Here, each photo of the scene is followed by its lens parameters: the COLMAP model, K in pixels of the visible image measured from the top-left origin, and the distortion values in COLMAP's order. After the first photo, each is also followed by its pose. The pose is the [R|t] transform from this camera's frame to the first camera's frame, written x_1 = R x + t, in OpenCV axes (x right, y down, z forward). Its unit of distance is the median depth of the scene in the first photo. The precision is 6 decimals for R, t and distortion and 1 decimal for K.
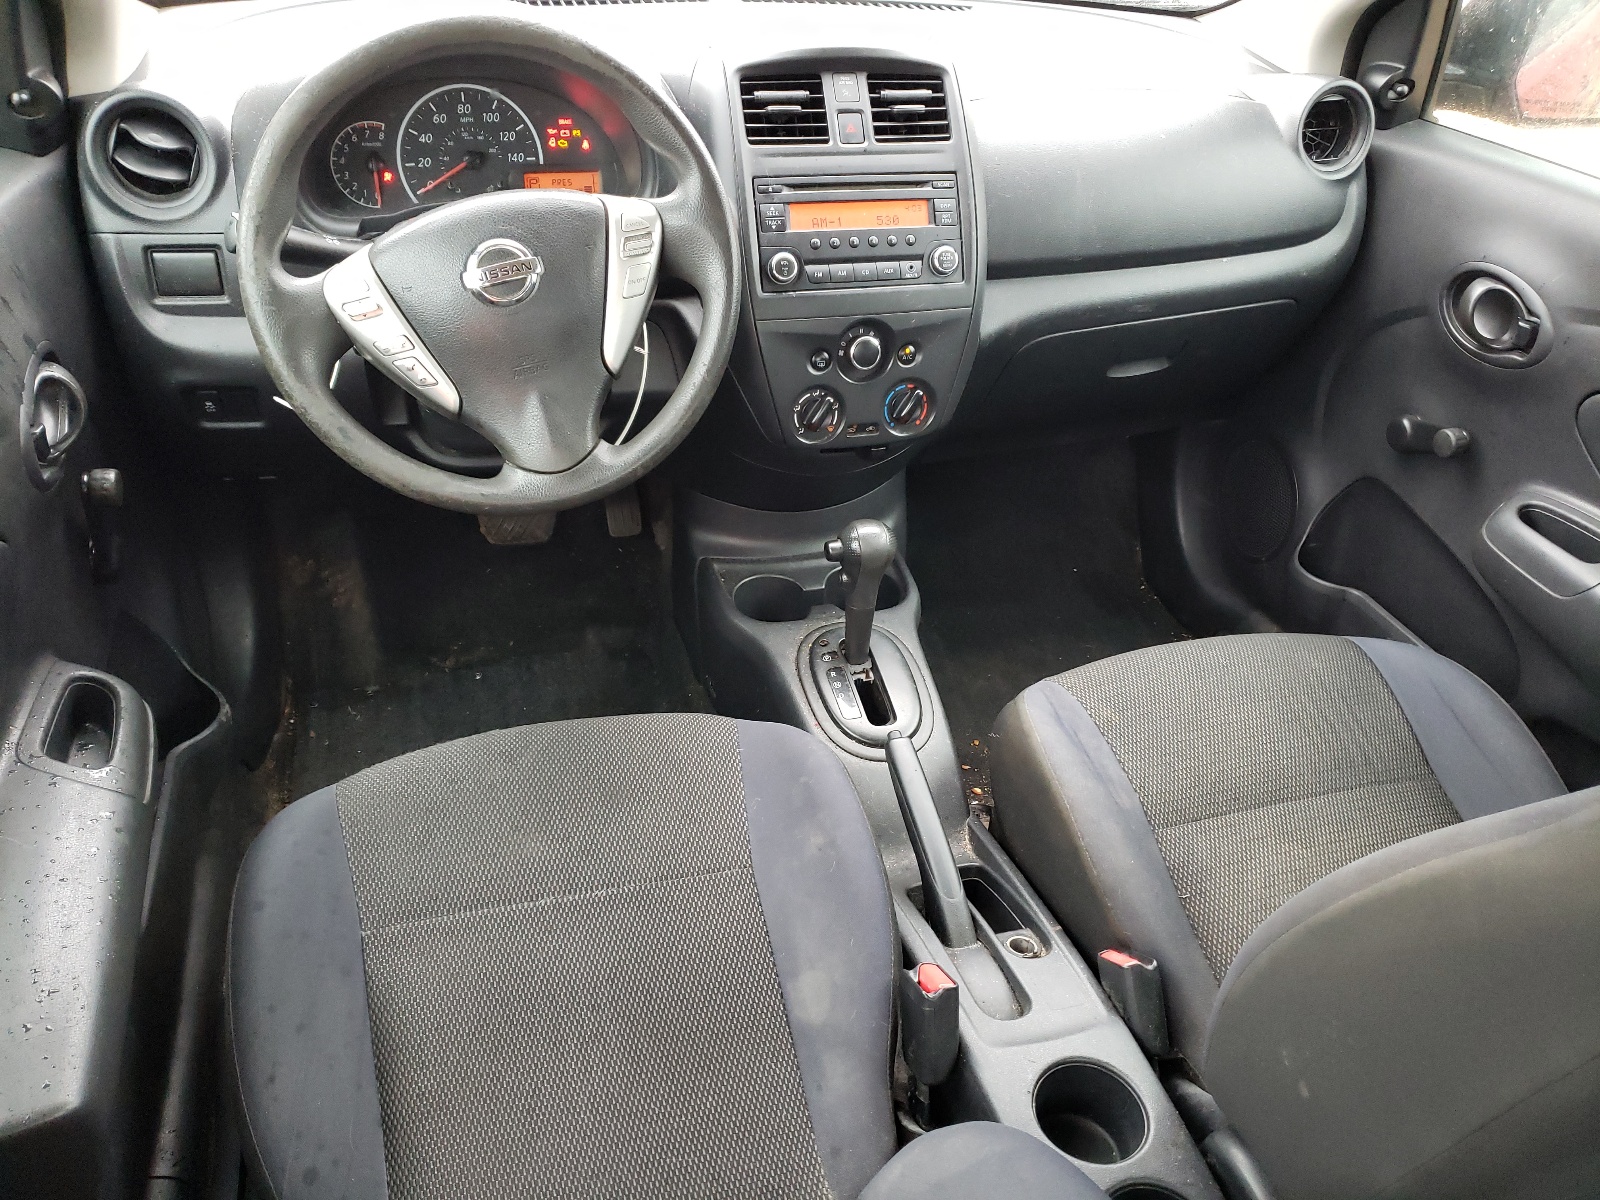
lens RADIAL K [[1195.7, 0, 801.3], [0, 1195.7, 604.4], [0, 0, 1]] dist [0.013707, 0.002502]
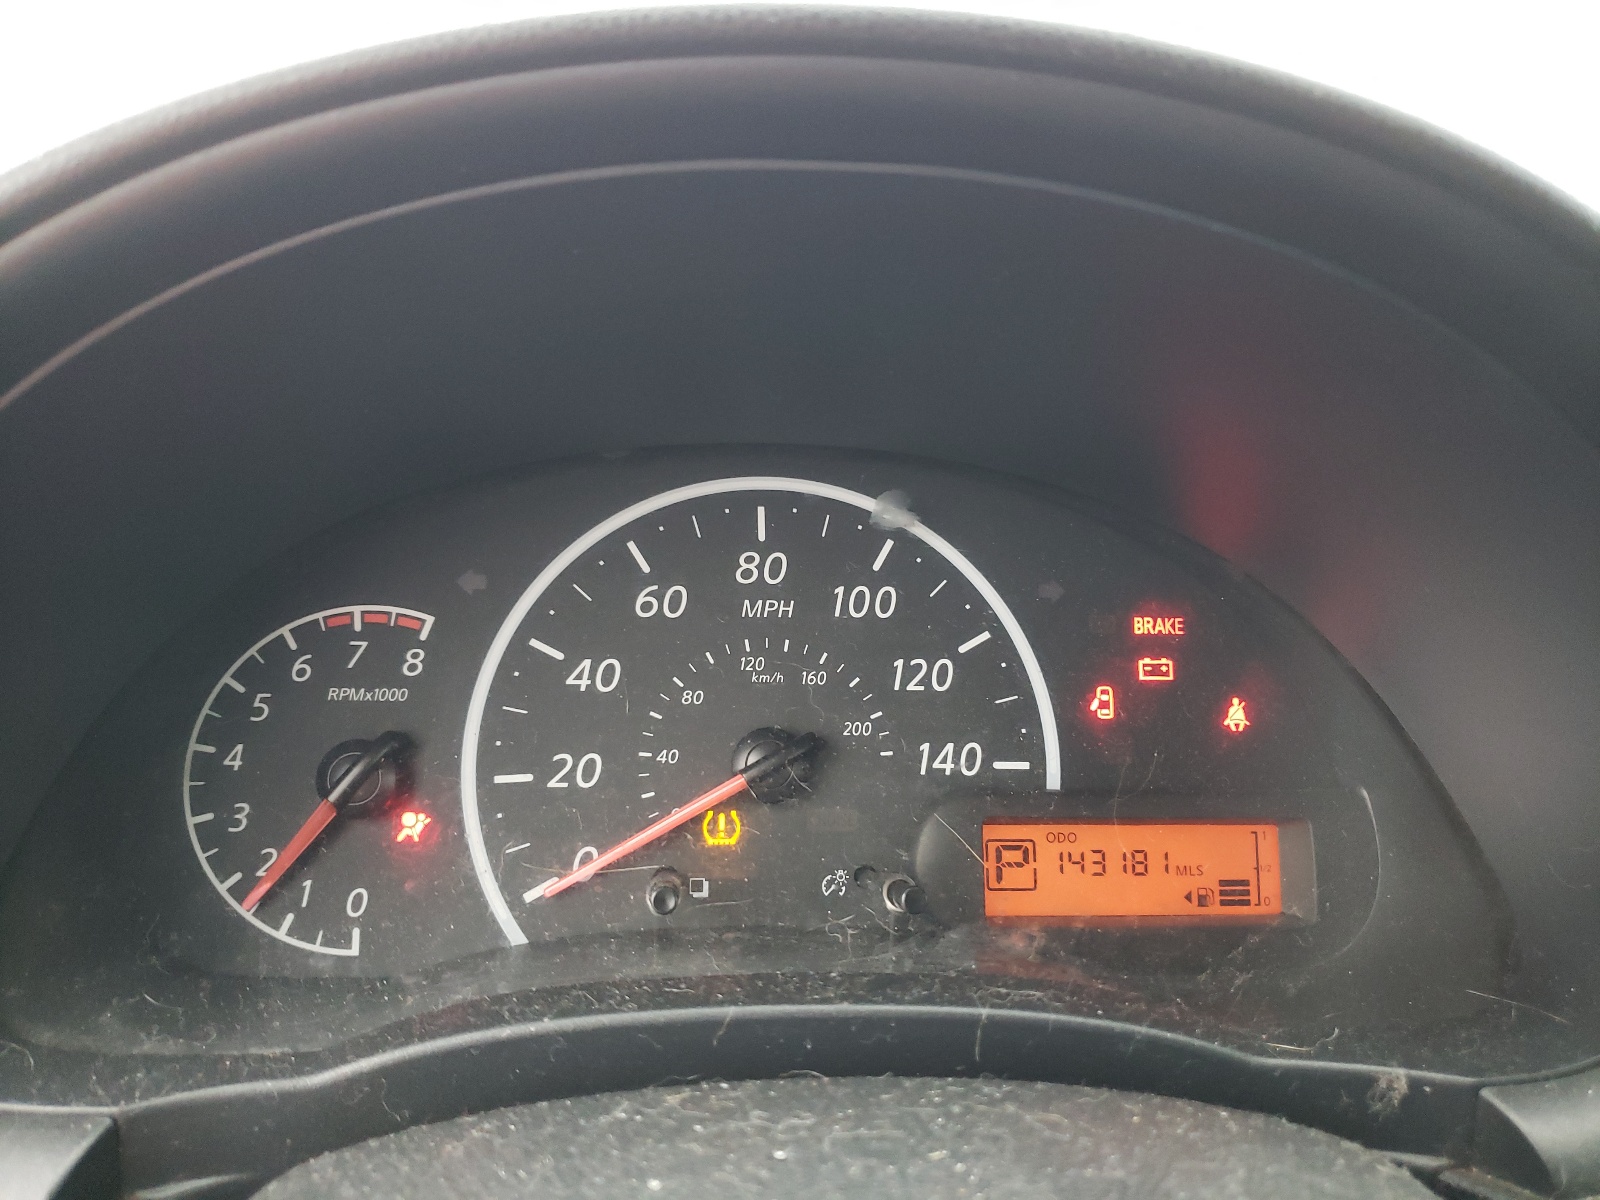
lens RADIAL K [[1195.7, 0, 801.1], [0, 1195.7, 598.0], [0, 0, 1]] dist [0.013707, 0.002502]
pose [[0.994064, 0.027709, -0.105205, -0.245746], [-0.065245, 0.925661, -0.372686, -0.314749], [0.087058, 0.377338, 0.921975, 0.773277]]
